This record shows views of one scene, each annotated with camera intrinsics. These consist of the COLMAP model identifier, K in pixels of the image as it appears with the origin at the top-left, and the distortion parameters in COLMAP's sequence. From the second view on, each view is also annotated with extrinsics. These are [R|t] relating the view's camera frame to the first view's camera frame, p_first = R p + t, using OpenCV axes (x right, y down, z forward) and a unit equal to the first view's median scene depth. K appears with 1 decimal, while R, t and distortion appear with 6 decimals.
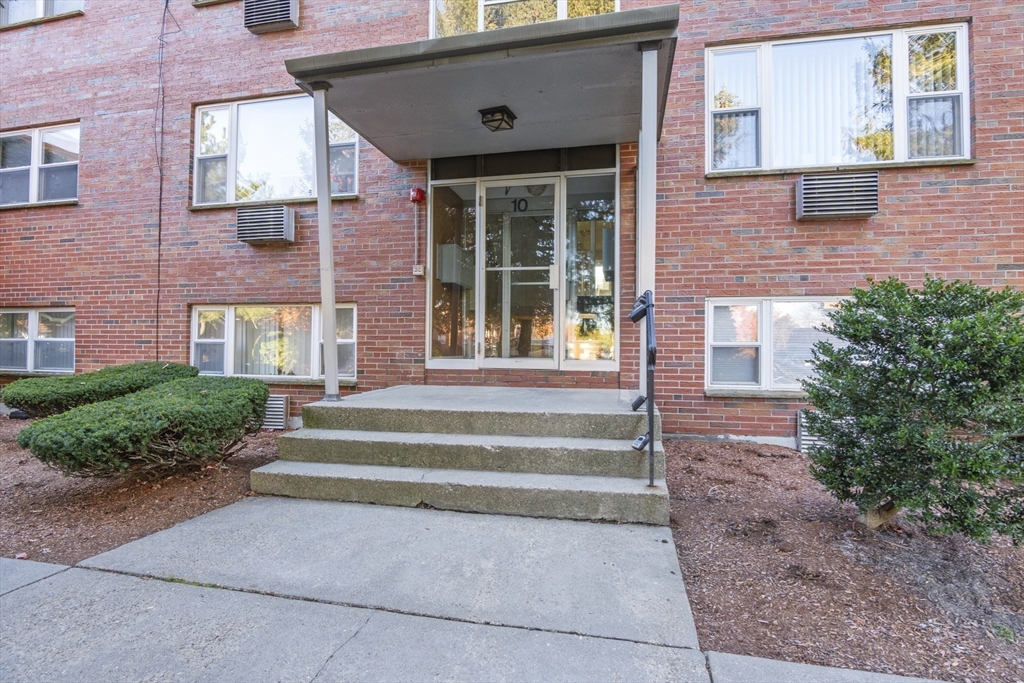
lens RADIAL K [[502.9, 0, 529.1], [0, 502.9, 340.6], [0, 0, 1]] dist [-0.017270, -0.001264]
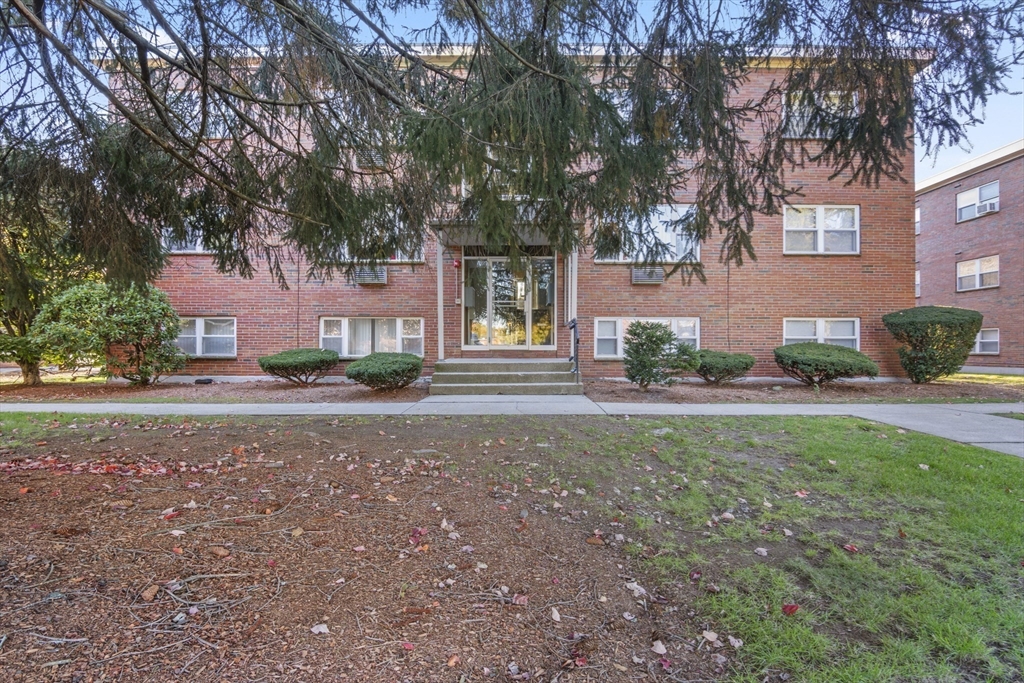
lens RADIAL K [[514.7, 0, 520.3], [0, 514.7, 345.2], [0, 0, 1]] dist [-0.009287, -0.000931]
pose [[0.980948, -0.004243, 0.194225, -0.374001], [0.001357, 0.999887, 0.014992, 0.004812], [-0.194266, -0.014443, 0.980842, -1.061371]]
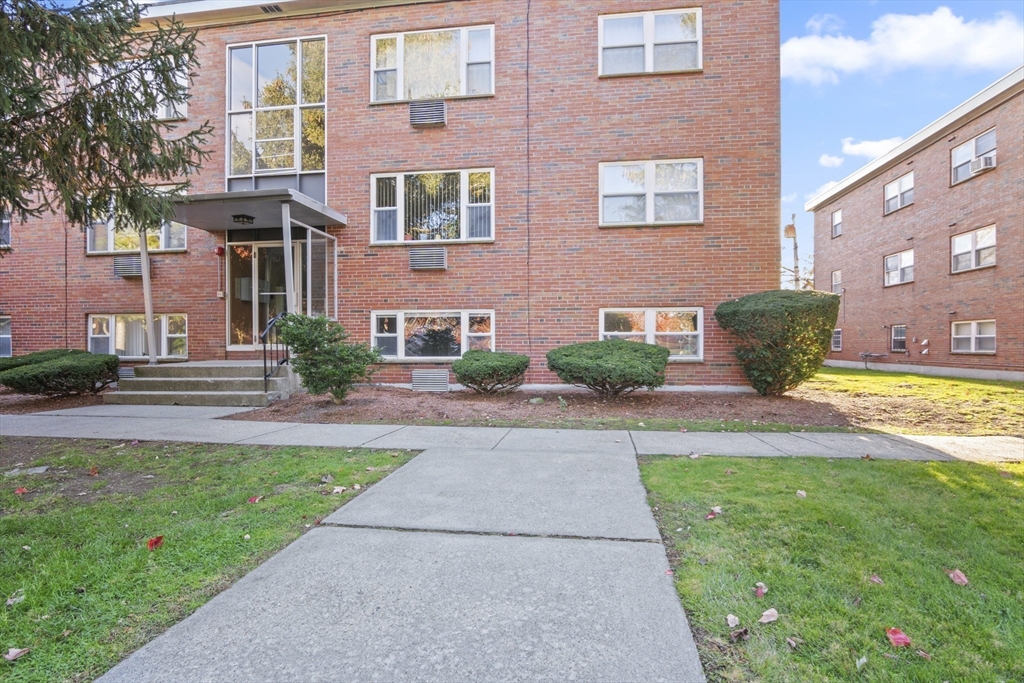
lens RADIAL K [[514.7, 0, 520.3], [0, 514.7, 345.2], [0, 0, 1]] dist [-0.009287, -0.000931]
pose [[0.998271, -0.008287, 0.058197, 0.708148], [0.007157, 0.999782, 0.019603, 0.008590], [-0.058347, -0.019153, 0.998113, -0.834985]]
